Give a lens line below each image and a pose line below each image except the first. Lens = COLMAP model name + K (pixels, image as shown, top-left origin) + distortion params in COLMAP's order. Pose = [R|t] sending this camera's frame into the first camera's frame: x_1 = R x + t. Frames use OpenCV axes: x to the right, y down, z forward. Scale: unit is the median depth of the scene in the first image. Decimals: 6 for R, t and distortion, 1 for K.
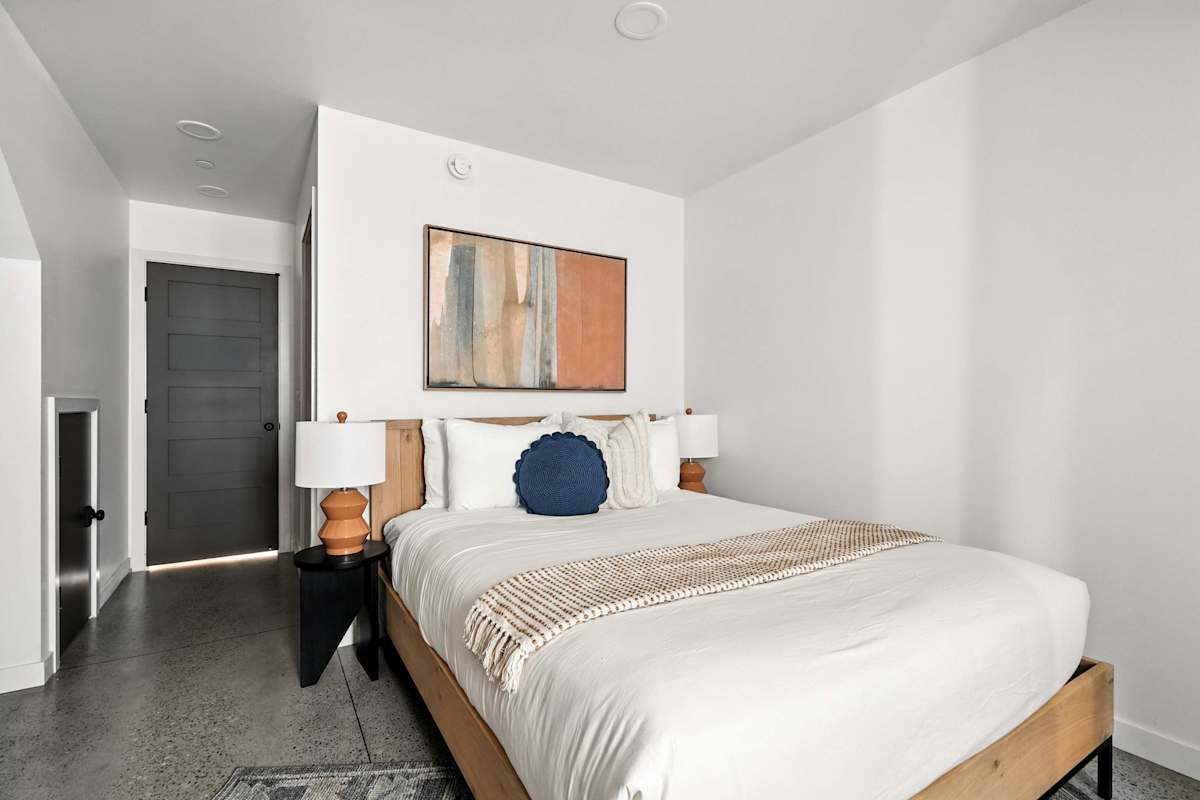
lens RADIAL K [[553.6, 0, 601.9], [0, 553.6, 403.1], [0, 0, 1]] dist [0.003569, -0.000364]
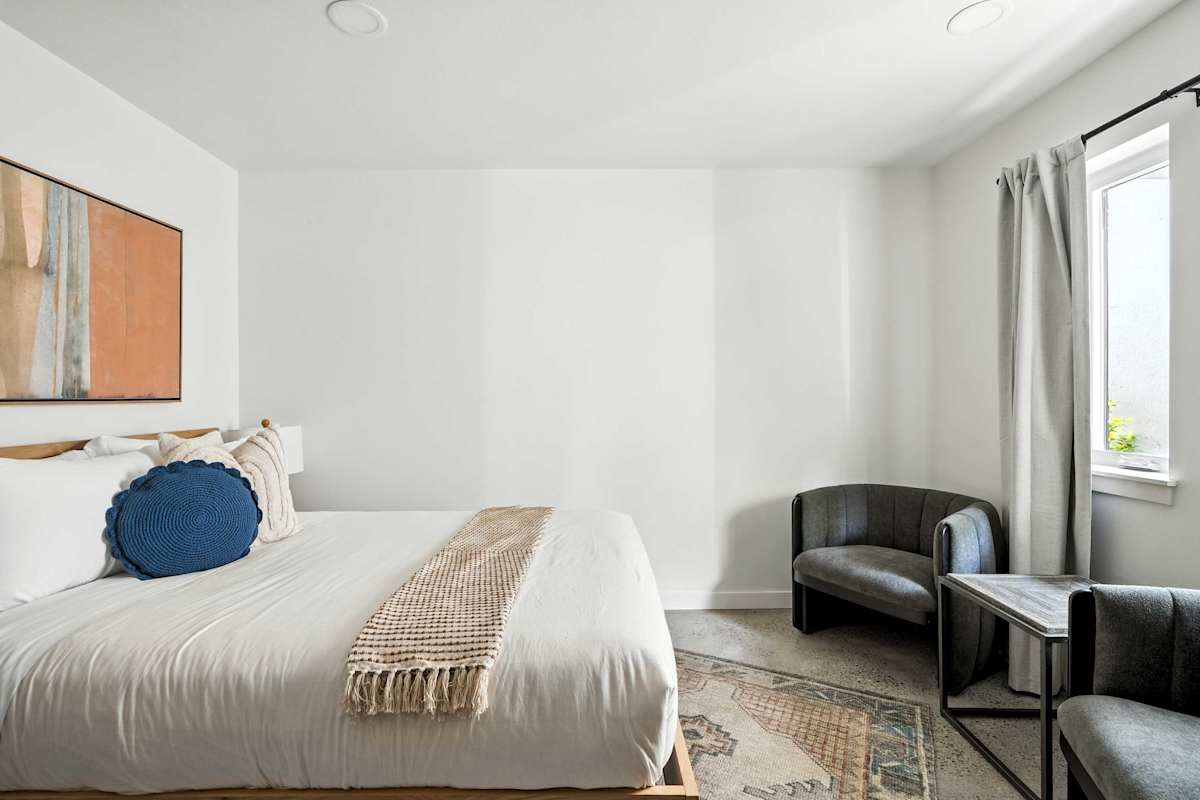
lens RADIAL K [[553.6, 0, 601.9], [0, 553.6, 403.1], [0, 0, 1]] dist [0.003569, -0.000364]
pose [[0.512204, -0.013998, 0.858750, -0.363076], [0.003293, 0.999892, 0.014334, -0.030455], [-0.858857, -0.004514, 0.512195, 0.104280]]
